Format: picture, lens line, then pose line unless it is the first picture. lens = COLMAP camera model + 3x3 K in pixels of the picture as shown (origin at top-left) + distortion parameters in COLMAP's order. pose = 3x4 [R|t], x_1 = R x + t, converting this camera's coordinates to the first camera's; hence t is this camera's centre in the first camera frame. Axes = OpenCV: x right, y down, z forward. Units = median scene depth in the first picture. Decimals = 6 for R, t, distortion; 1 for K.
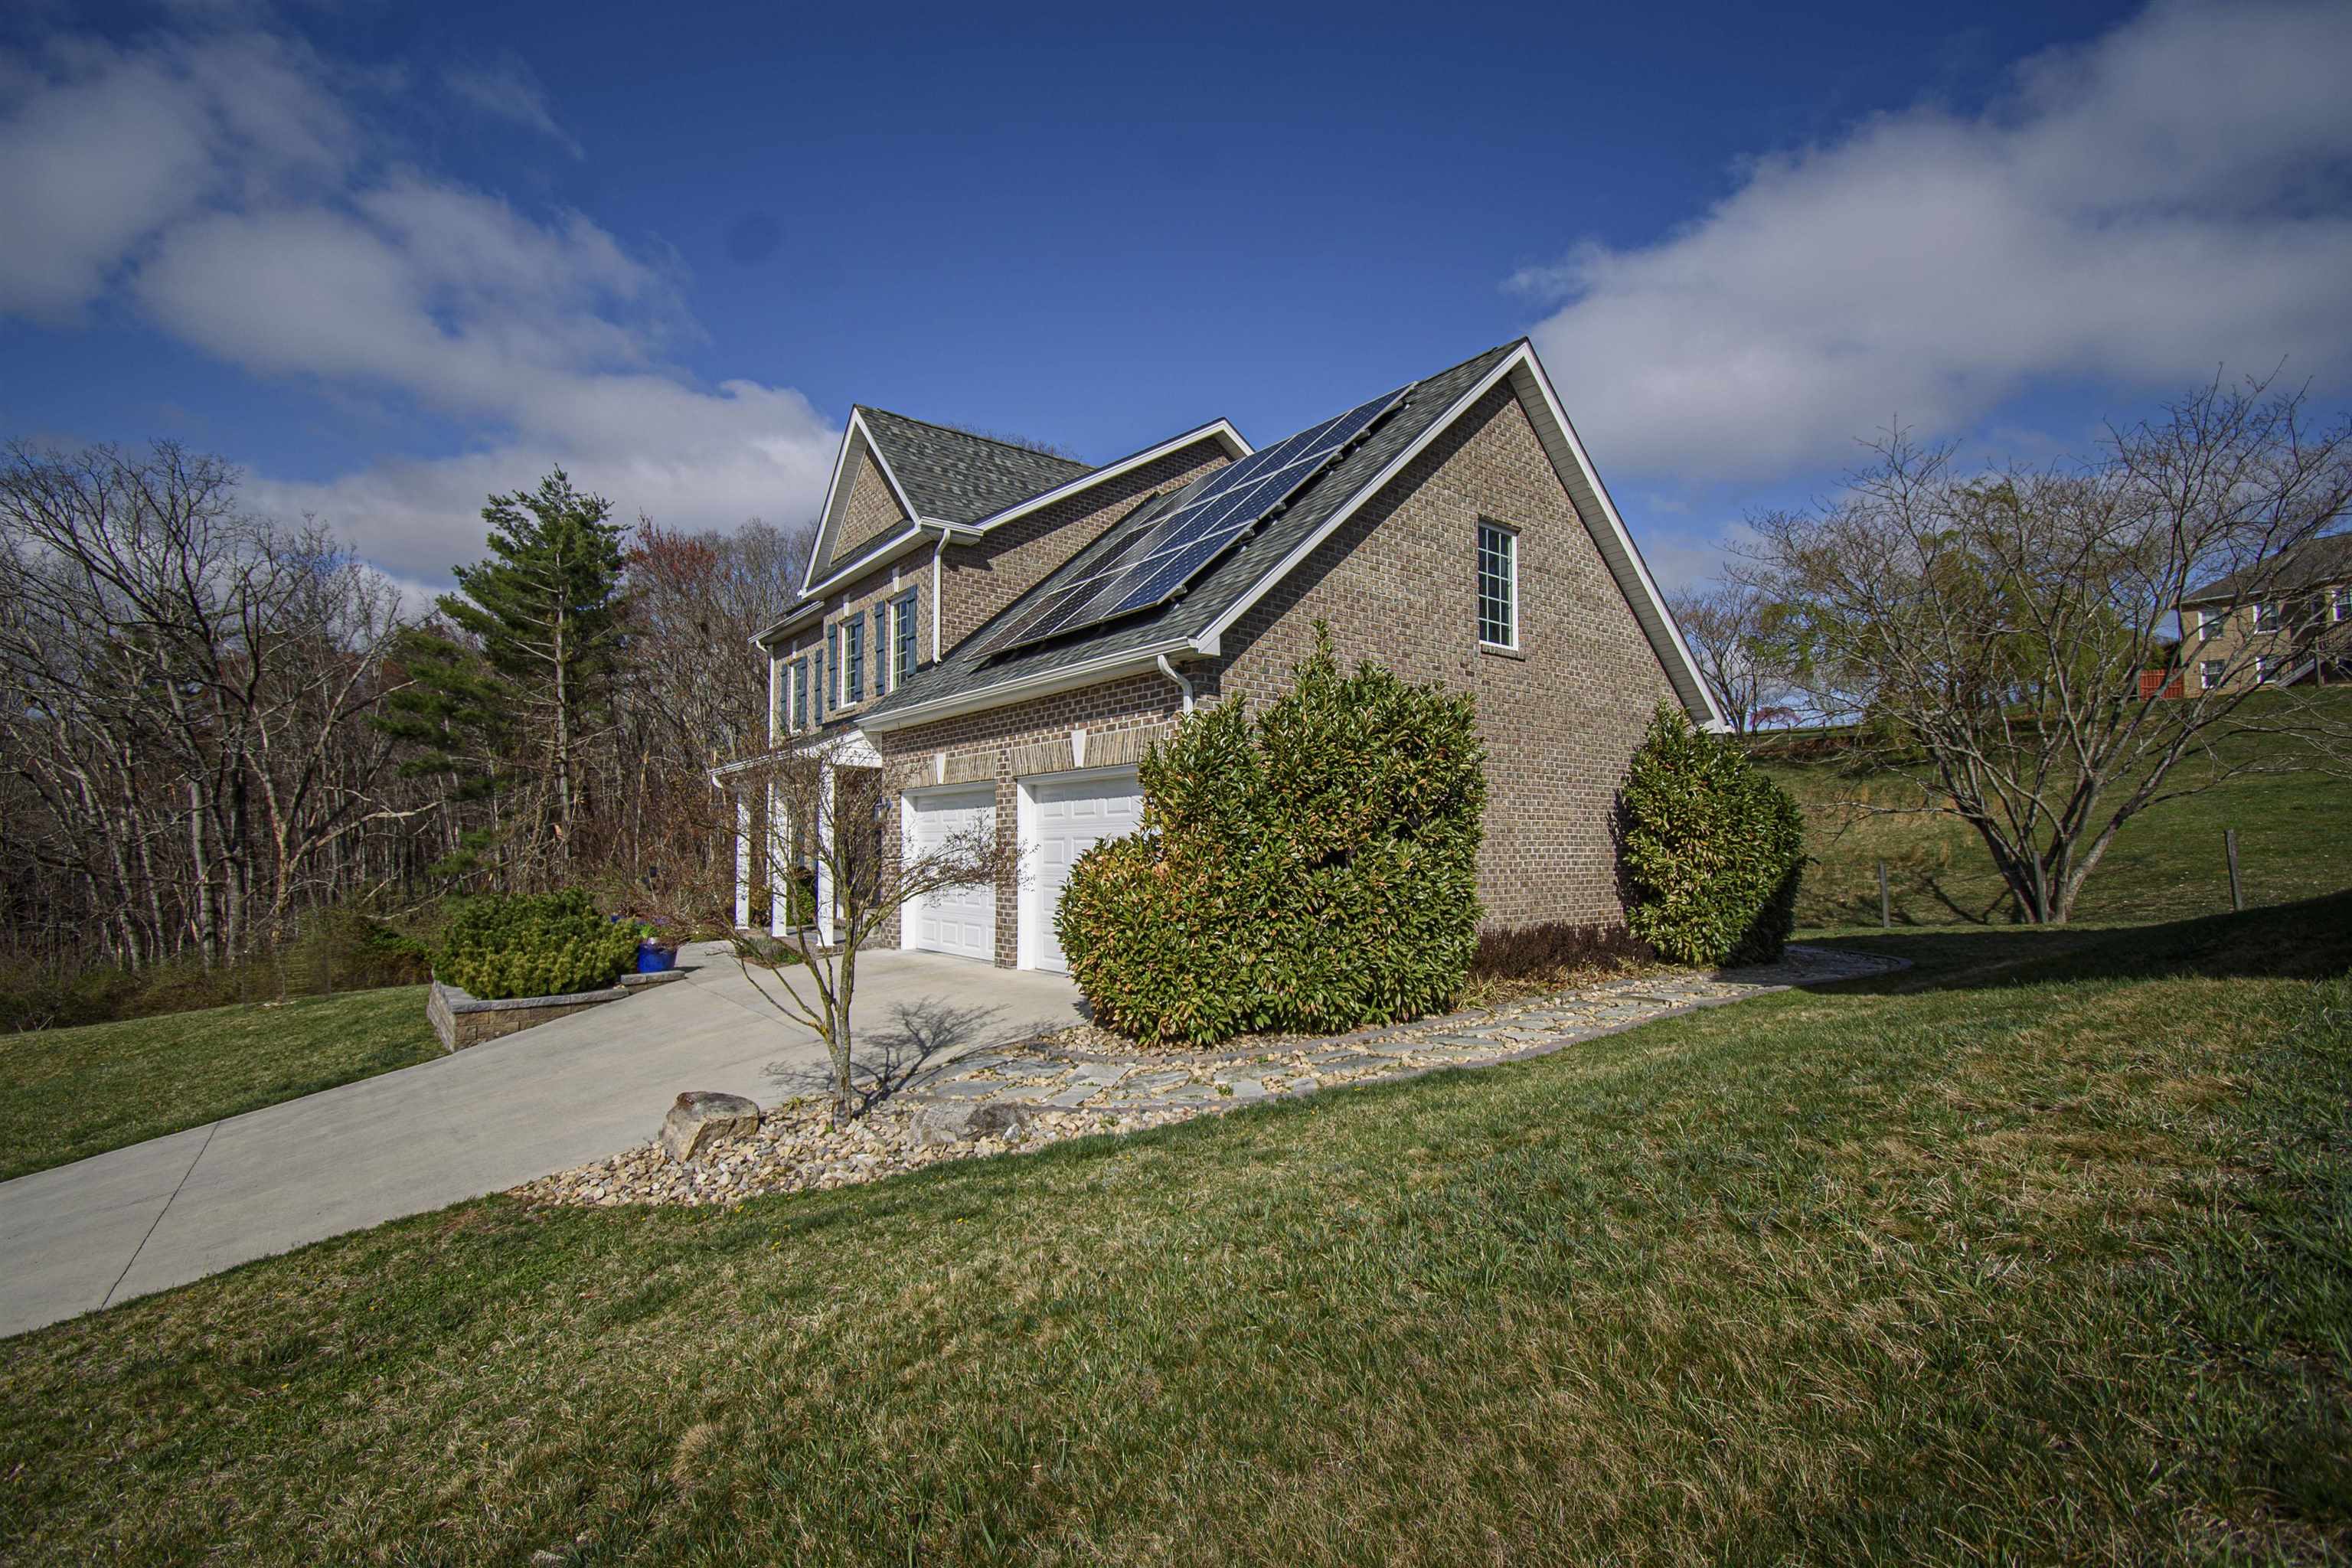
lens RADIAL K [[1262.6, 0, 1128.2], [0, 1262.6, 793.0], [0, 0, 1]] dist [0.033748, -0.049699]
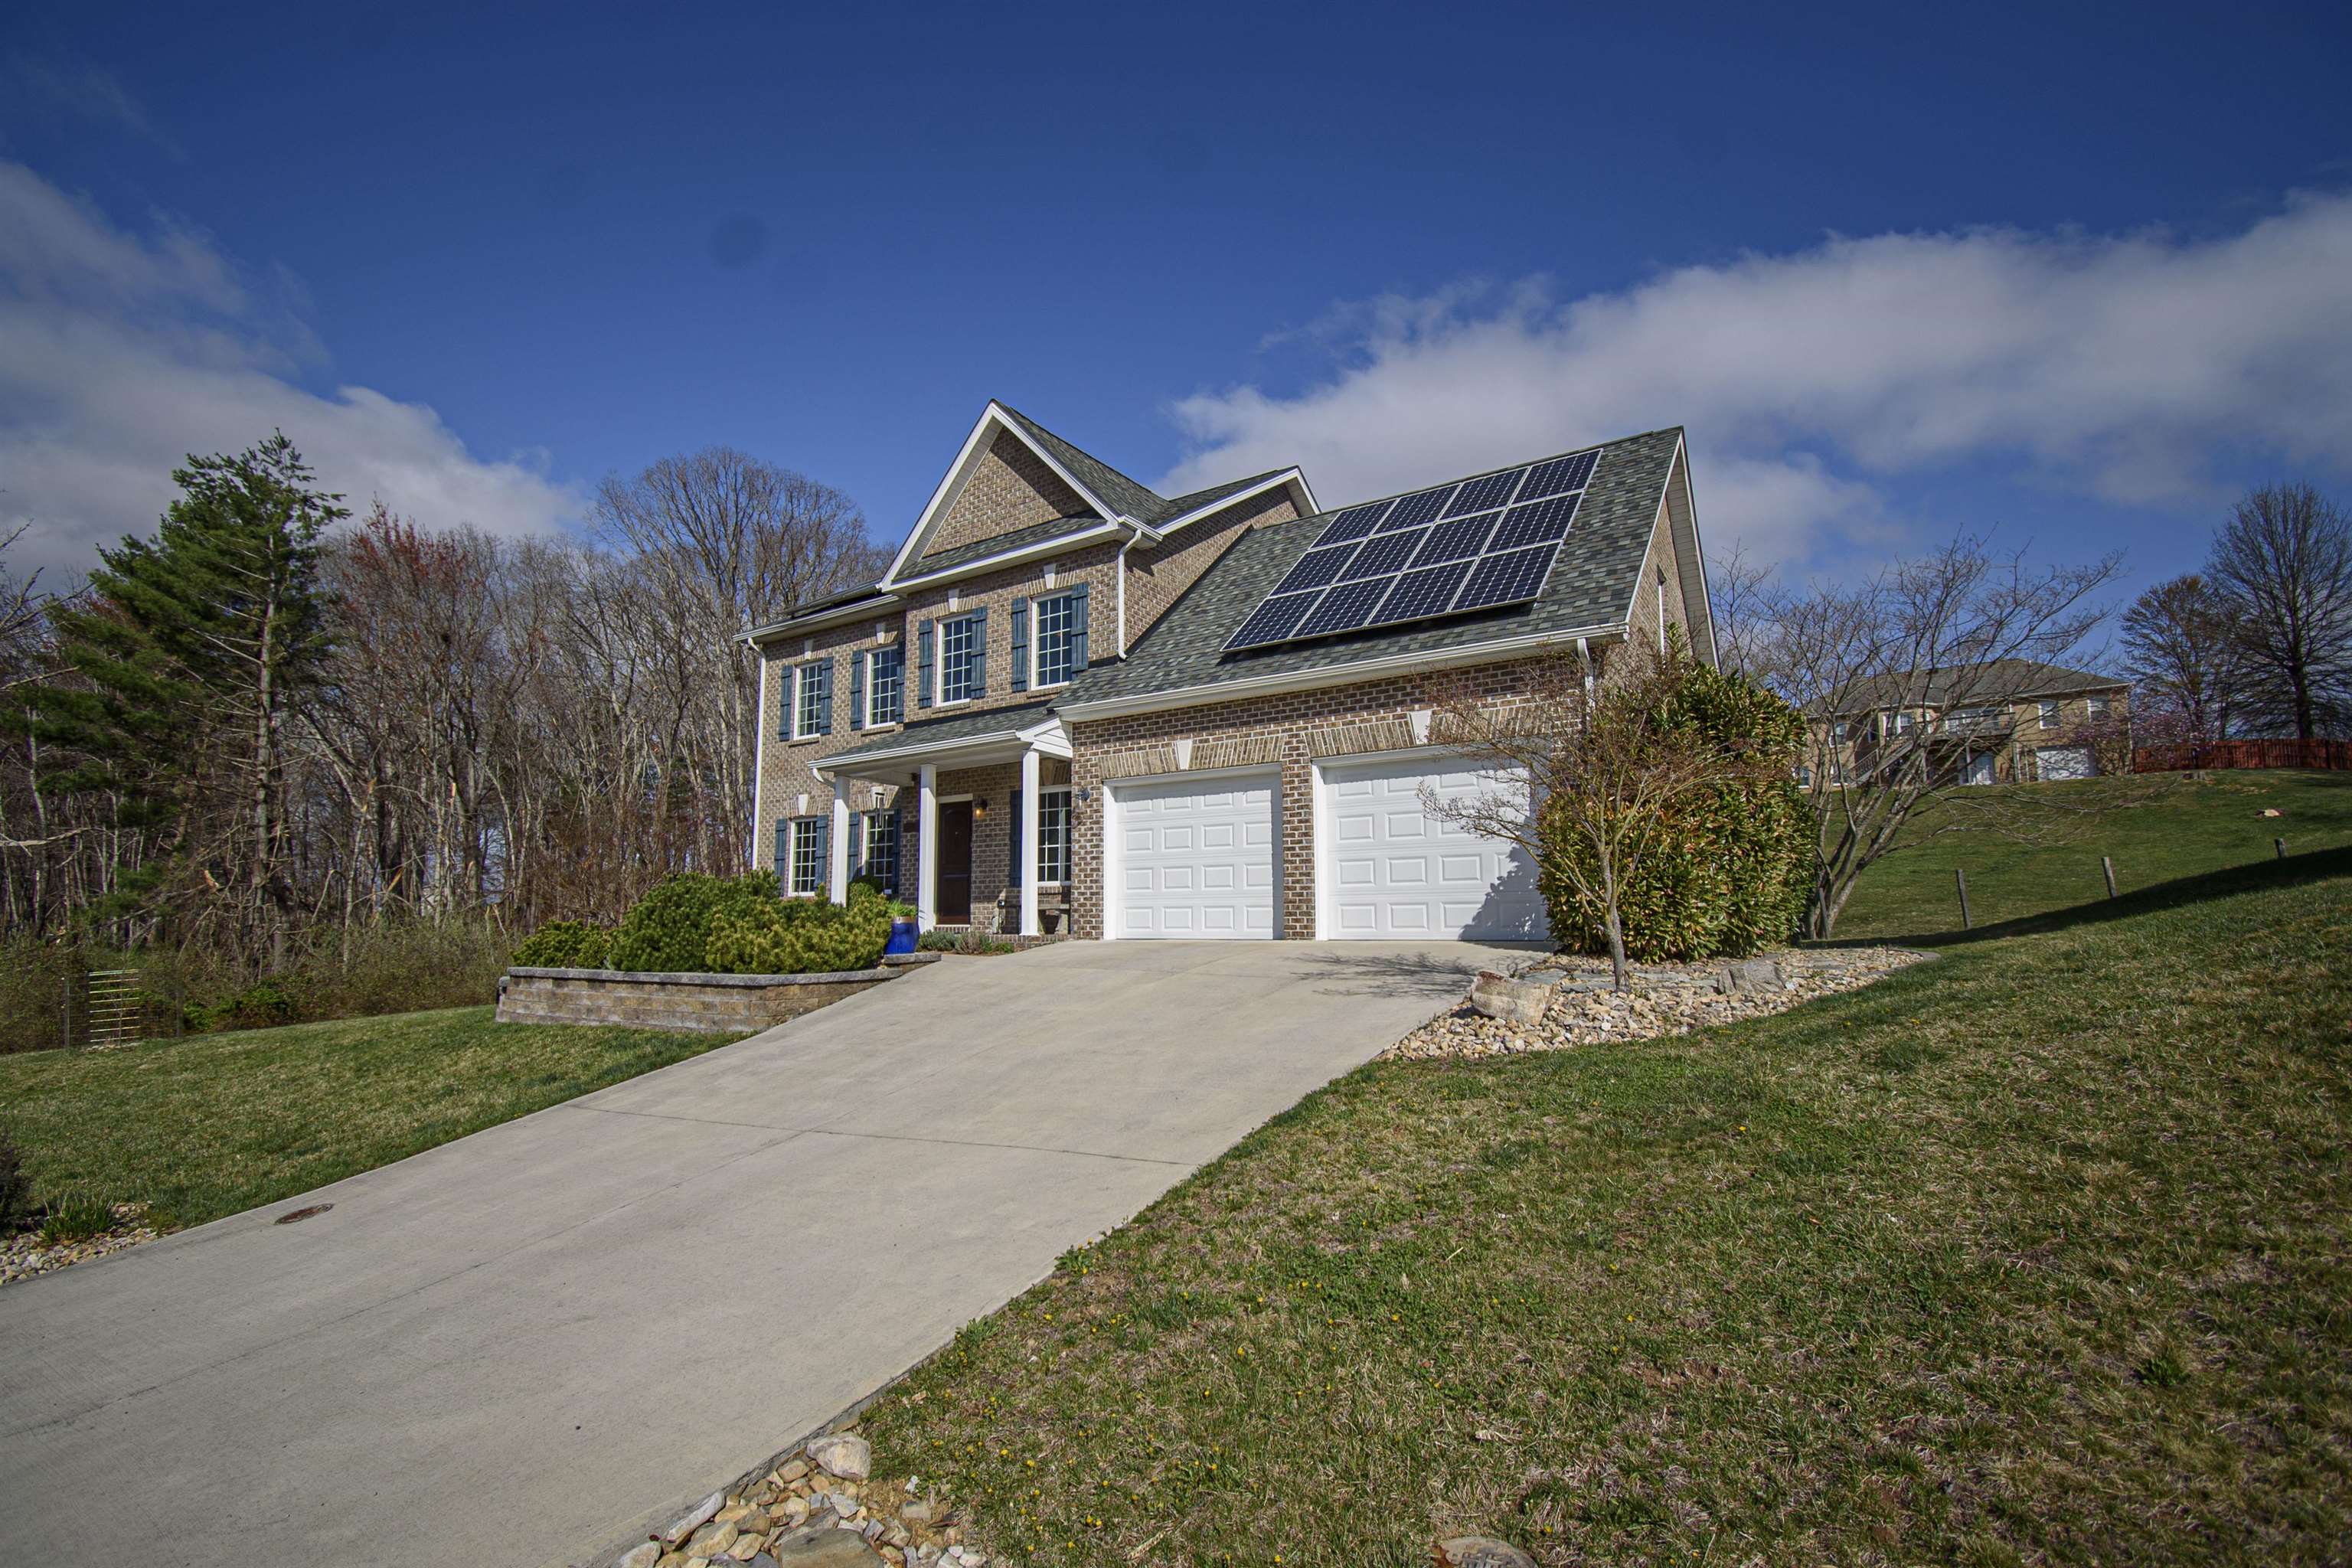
lens RADIAL K [[1307.0, 0, 1177.7], [0, 1307.0, 746.3], [0, 0, 1]] dist [0.021413, -0.019125]
pose [[0.932738, 0.056449, 0.356109, -0.452599], [-0.017124, 0.993489, -0.112631, 0.079460], [-0.360149, 0.098957, 0.927632, 0.018702]]
